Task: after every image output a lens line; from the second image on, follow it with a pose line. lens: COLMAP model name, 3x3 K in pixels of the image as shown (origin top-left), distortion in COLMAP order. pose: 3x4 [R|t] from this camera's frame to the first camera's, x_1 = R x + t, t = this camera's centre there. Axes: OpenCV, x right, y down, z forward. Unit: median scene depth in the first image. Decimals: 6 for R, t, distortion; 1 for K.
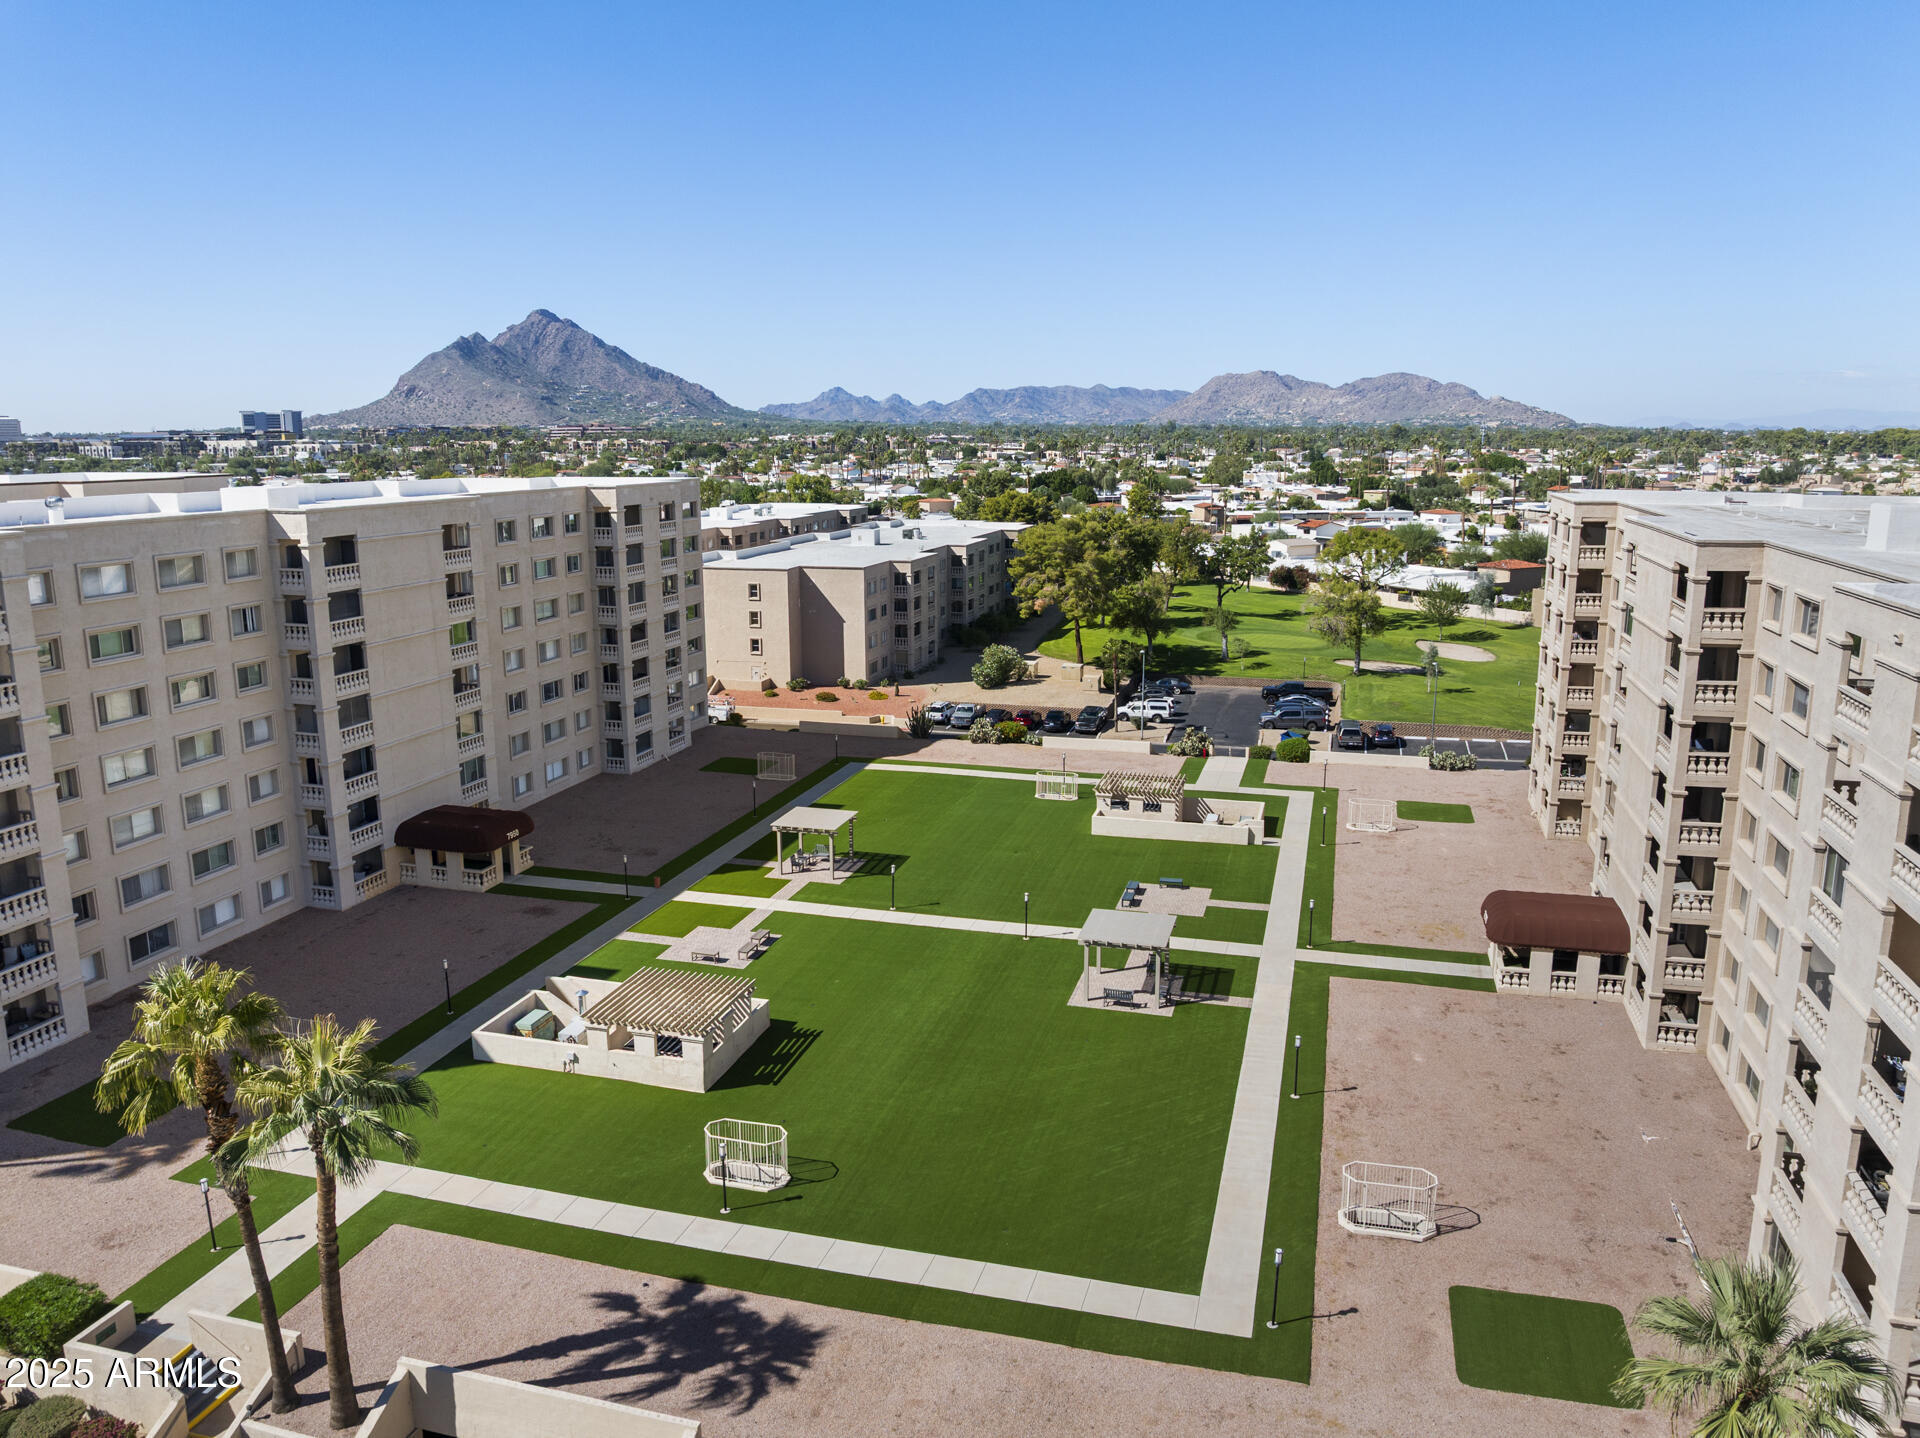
lens RADIAL K [[1424.3, 0, 960.0], [0, 1424.3, 719.0], [0, 0, 1]] dist [-0.001970, -0.034061]
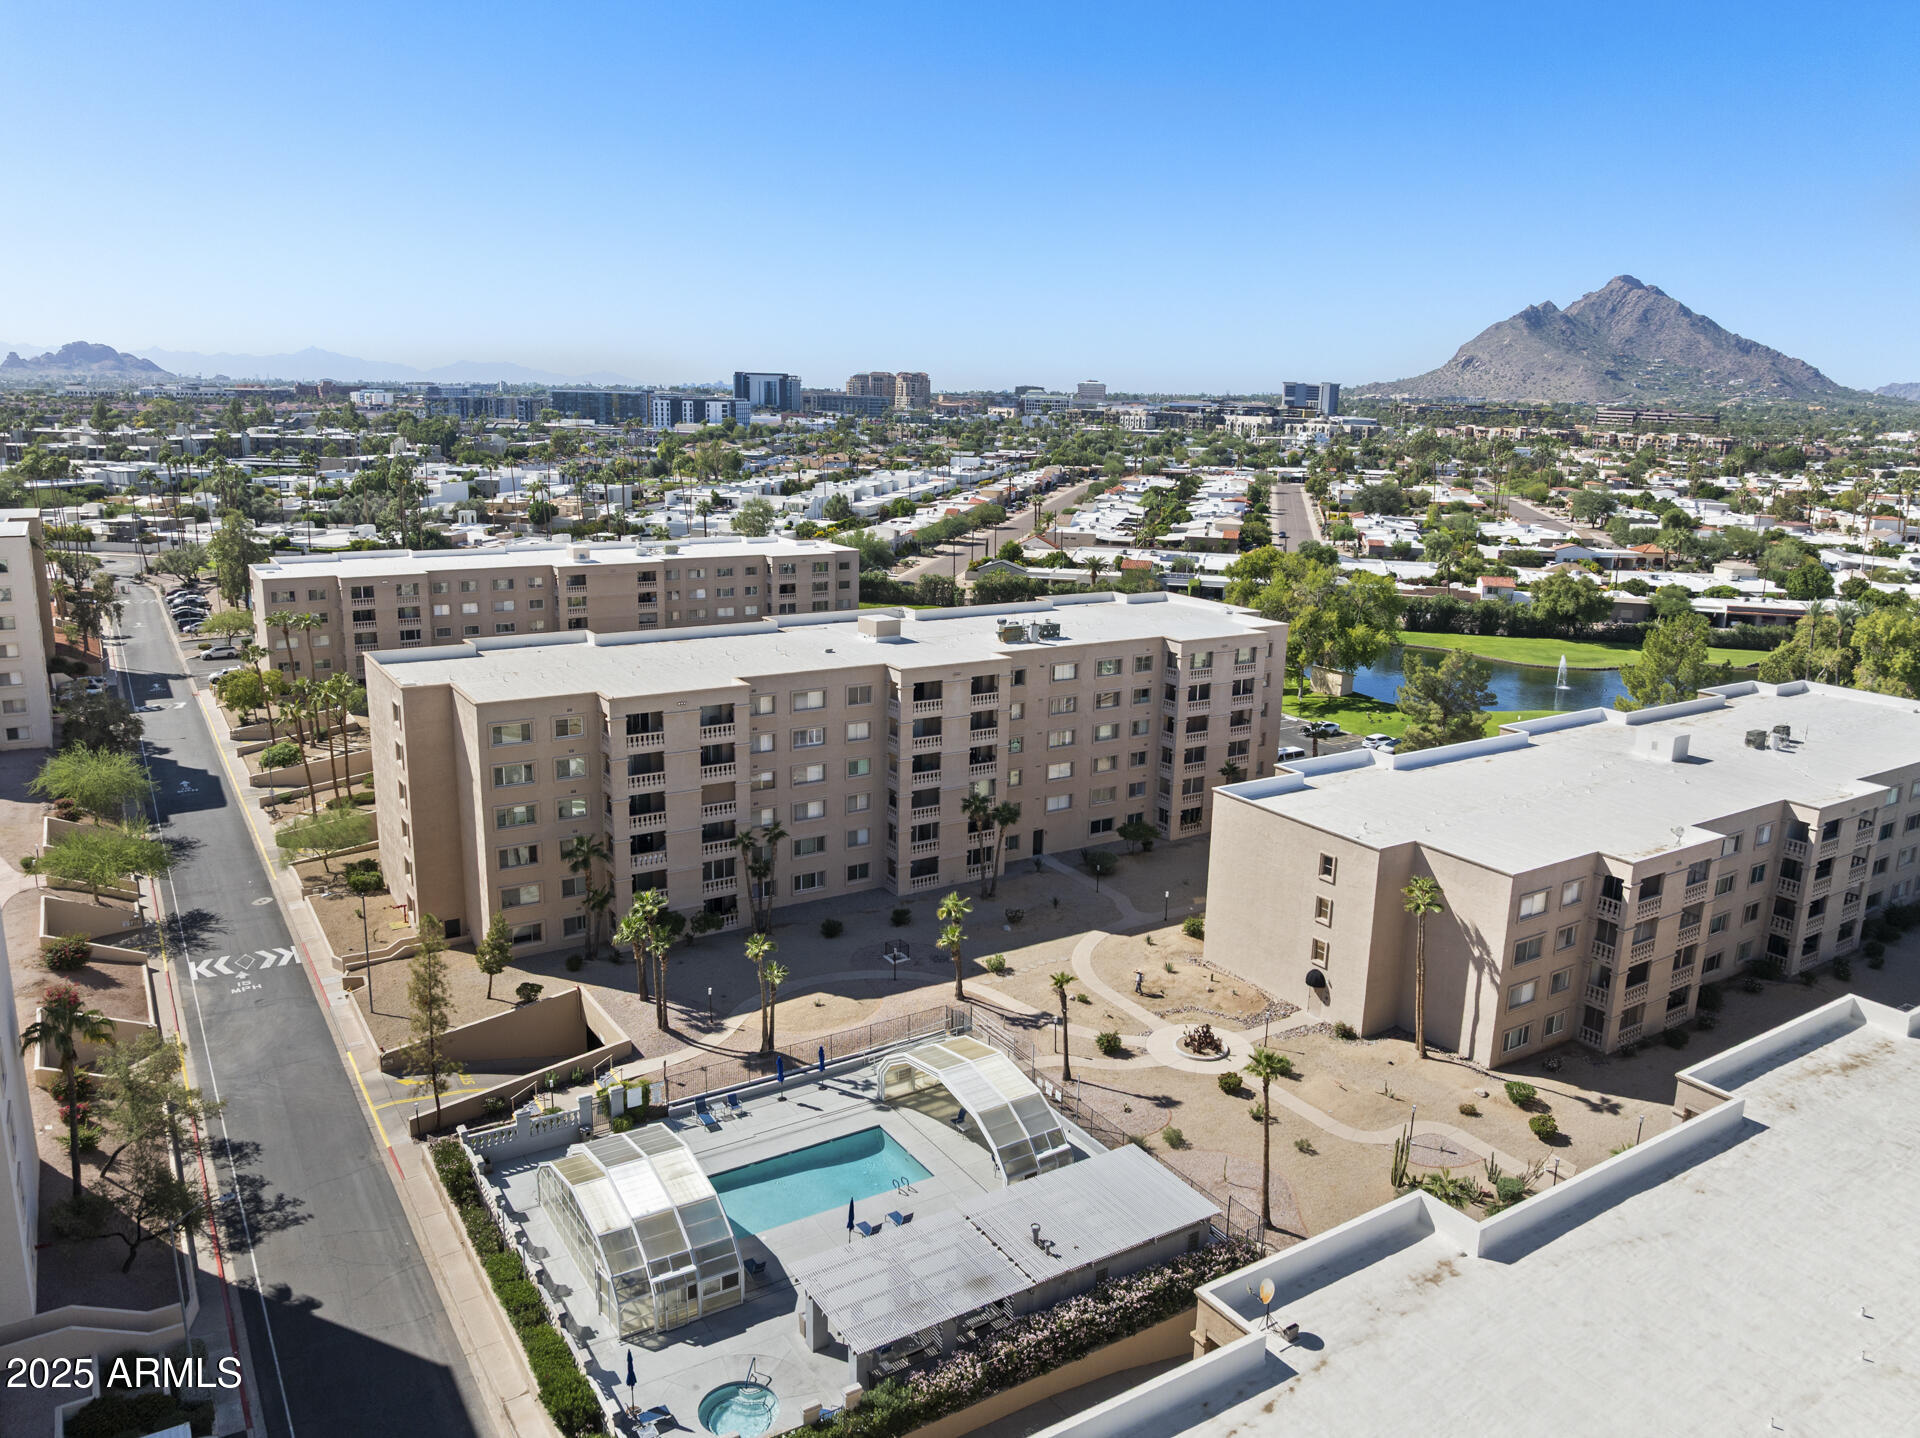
lens RADIAL K [[1383.4, 0, 985.0], [0, 1383.4, 715.4], [0, 0, 1]] dist [-0.061661, 0.035743]
pose [[0.759219, 0.170020, -0.628235, -0.007570], [-0.150585, 0.984972, 0.084584, -0.020300], [0.633175, 0.030385, 0.773412, 0.068050]]
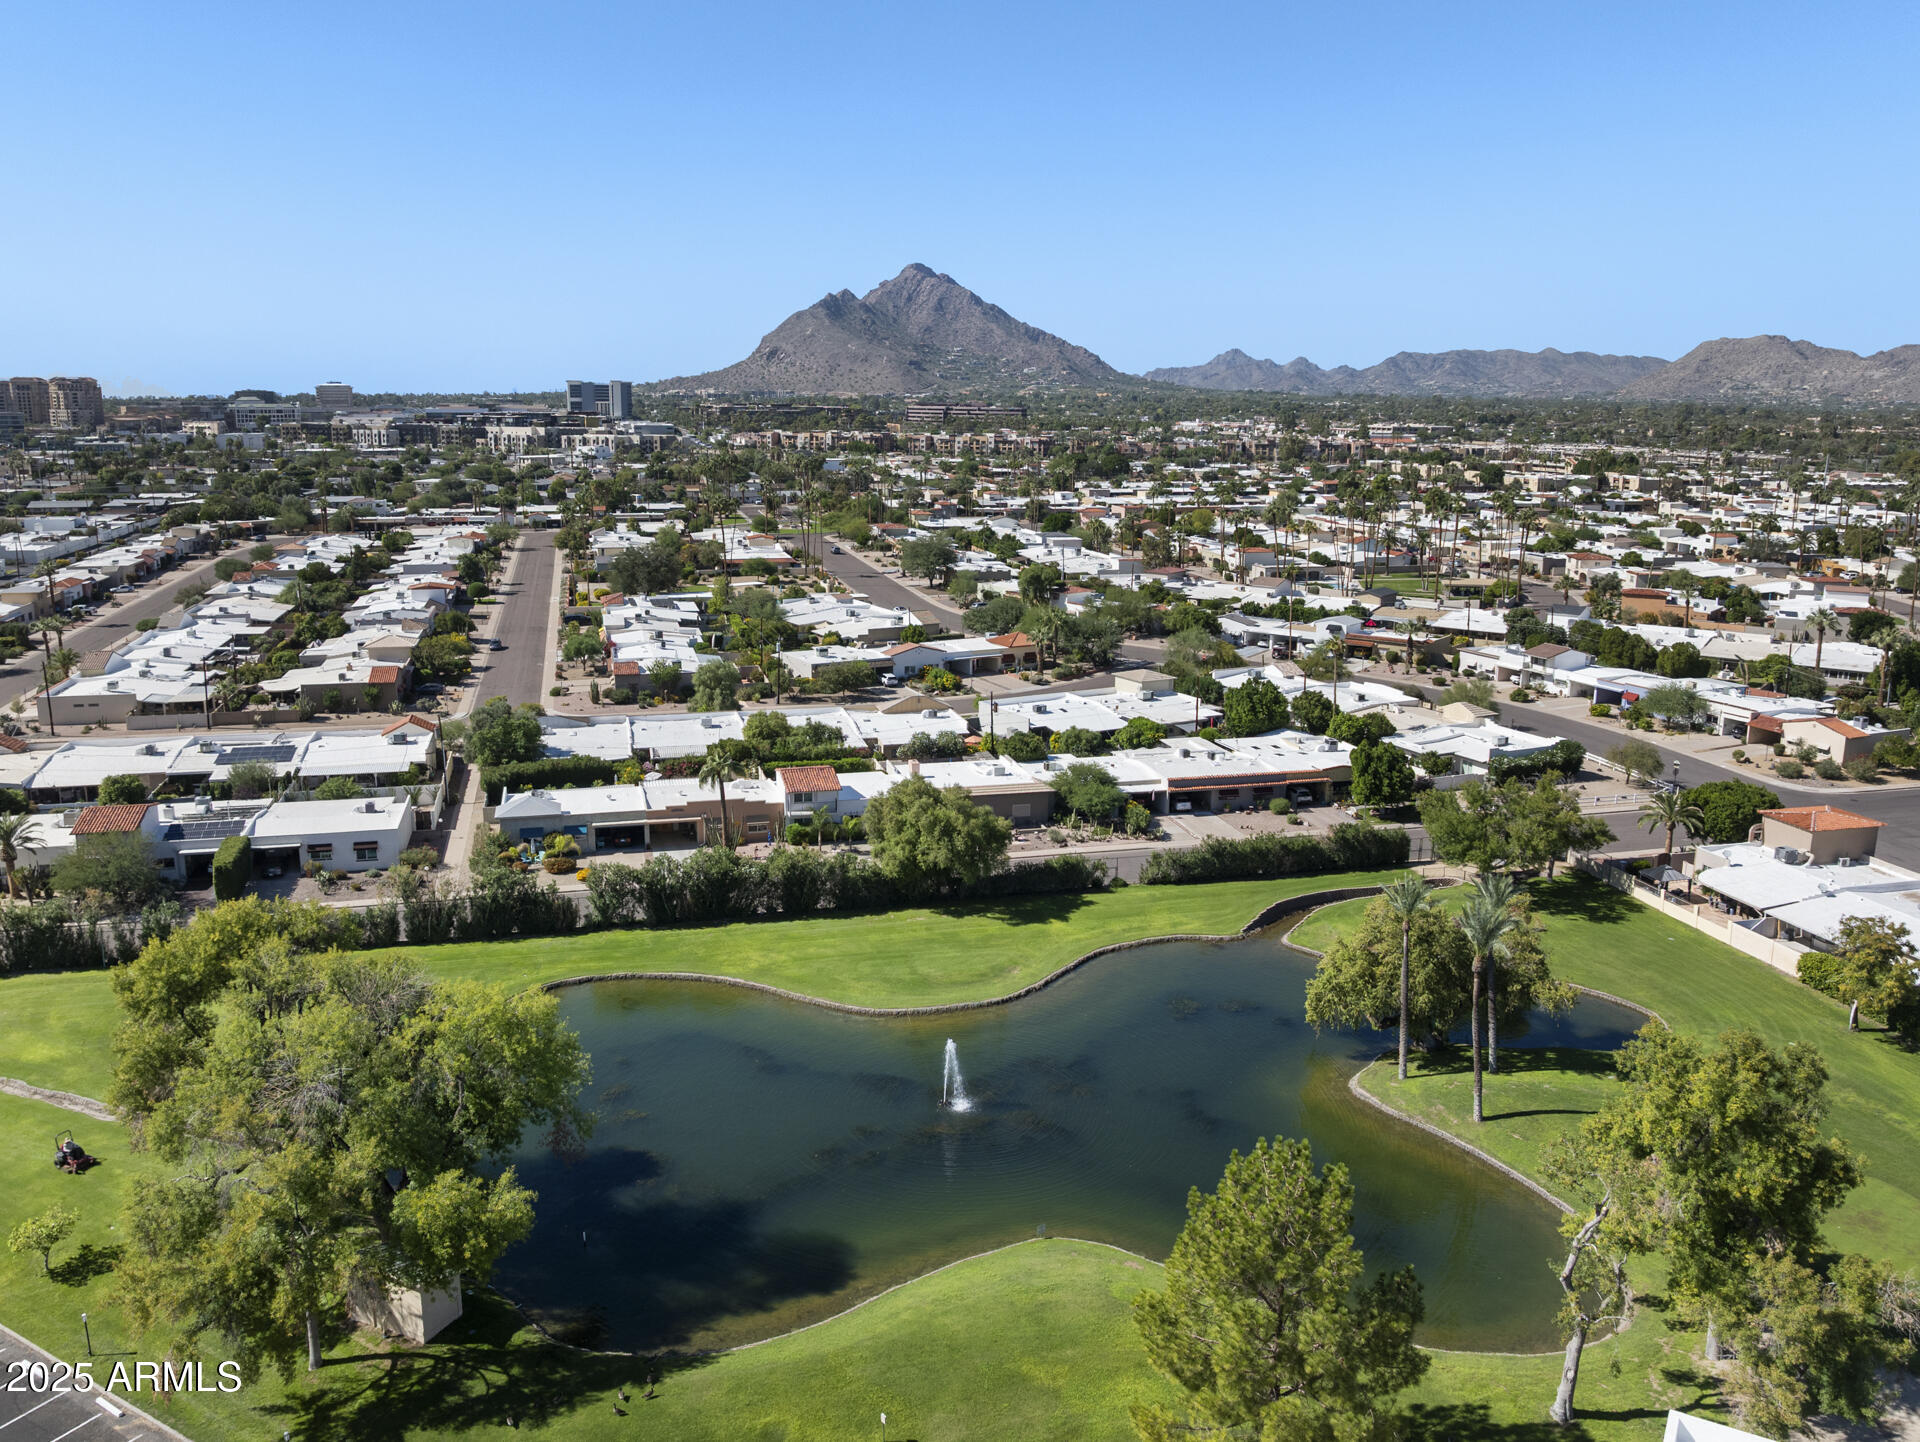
lens RADIAL K [[1424.3, 0, 960.0], [0, 1424.3, 721.0], [0, 0, 1]] dist [-0.001970, -0.034061]
pose [[0.967406, 0.069649, -0.243462, -0.026716], [-0.061947, 0.997311, 0.039160, -0.034593], [0.245535, -0.022802, 0.969120, 0.122468]]
